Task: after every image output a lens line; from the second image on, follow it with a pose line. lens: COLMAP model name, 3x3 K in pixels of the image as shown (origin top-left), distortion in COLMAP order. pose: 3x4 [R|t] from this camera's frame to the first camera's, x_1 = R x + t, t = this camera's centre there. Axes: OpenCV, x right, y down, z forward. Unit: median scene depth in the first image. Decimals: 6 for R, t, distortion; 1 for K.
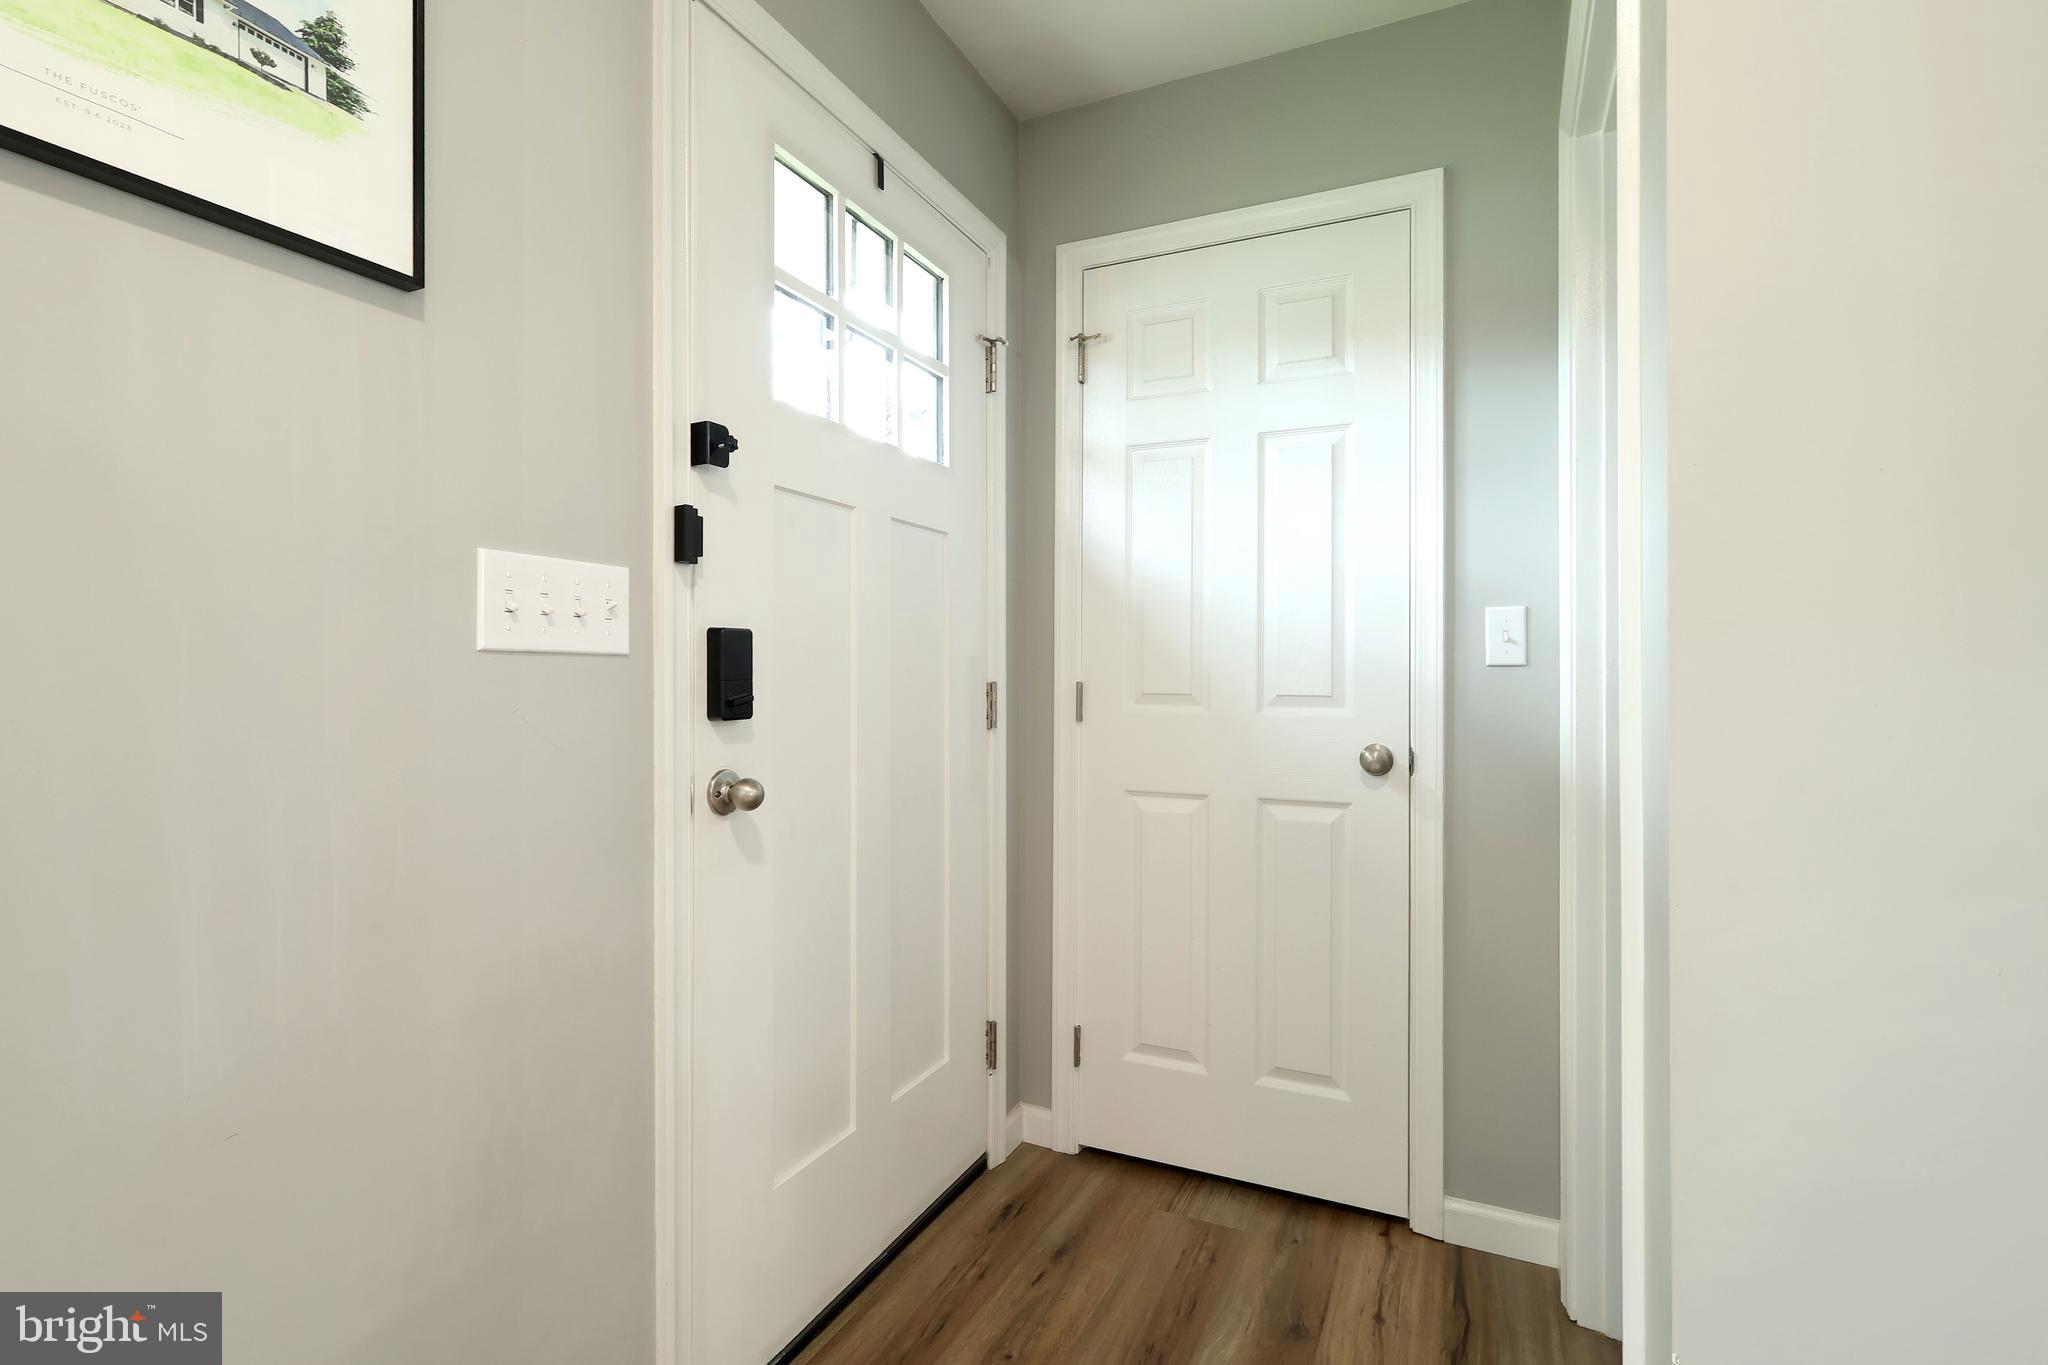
lens RADIAL K [[972.7, 0, 1020.8], [0, 972.7, 654.9], [0, 0, 1]] dist [0.000209, 0.000675]
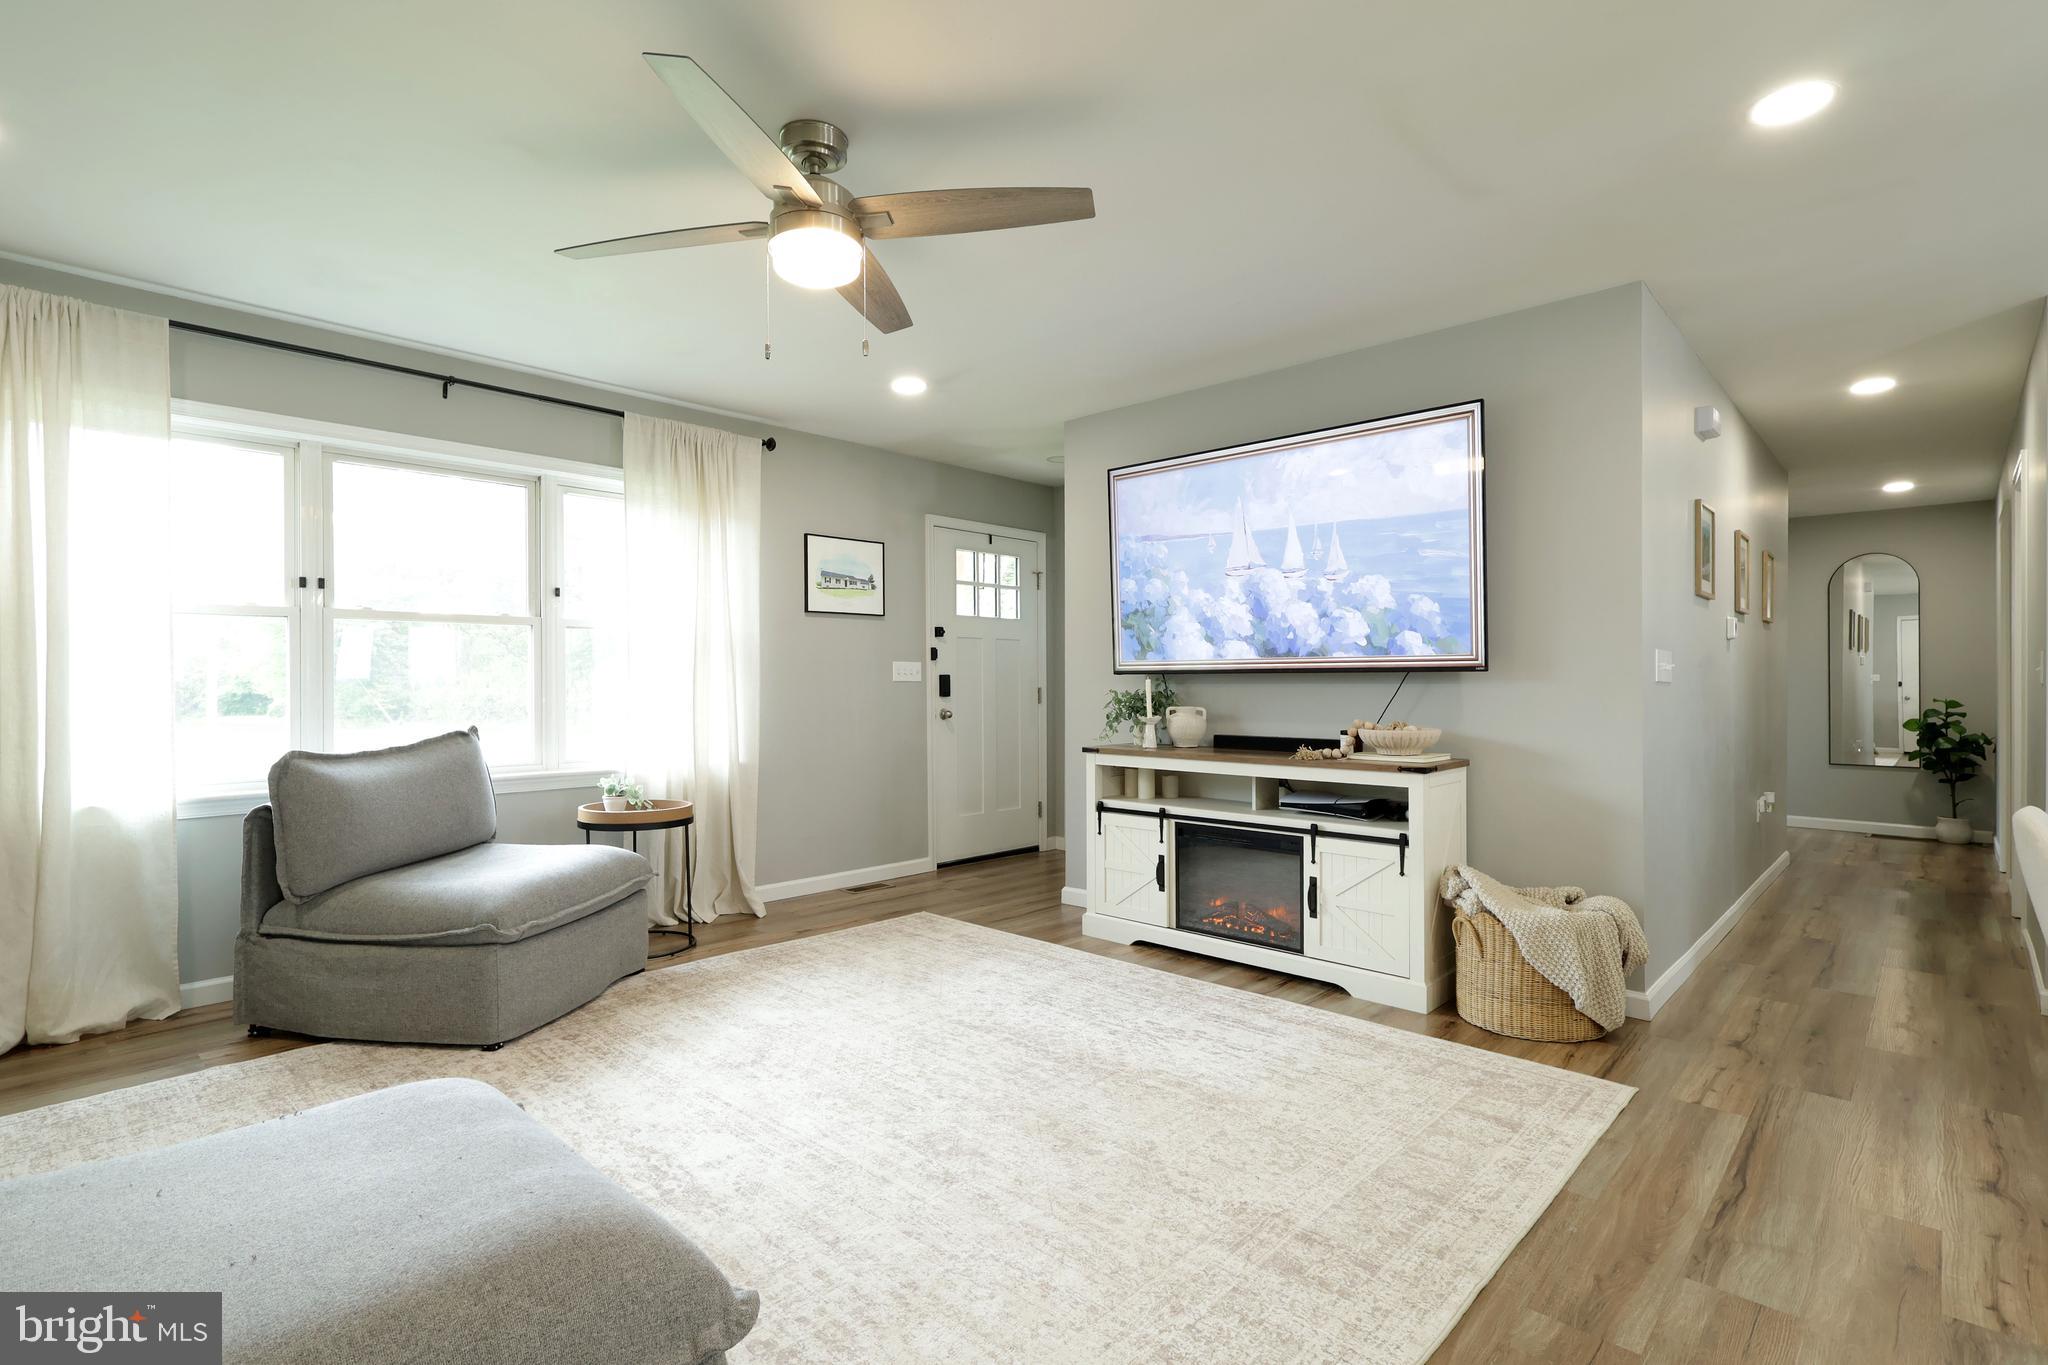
lens RADIAL K [[986.2, 0, 1024.0], [0, 986.2, 682.5], [0, 0, 1]] dist [0.001052, 0.000940]
pose [[0.949782, -0.003759, -0.312889, 1.372210], [0.009226, 0.999830, 0.015994, -0.059896], [0.312775, -0.018078, 0.949655, -2.964279]]
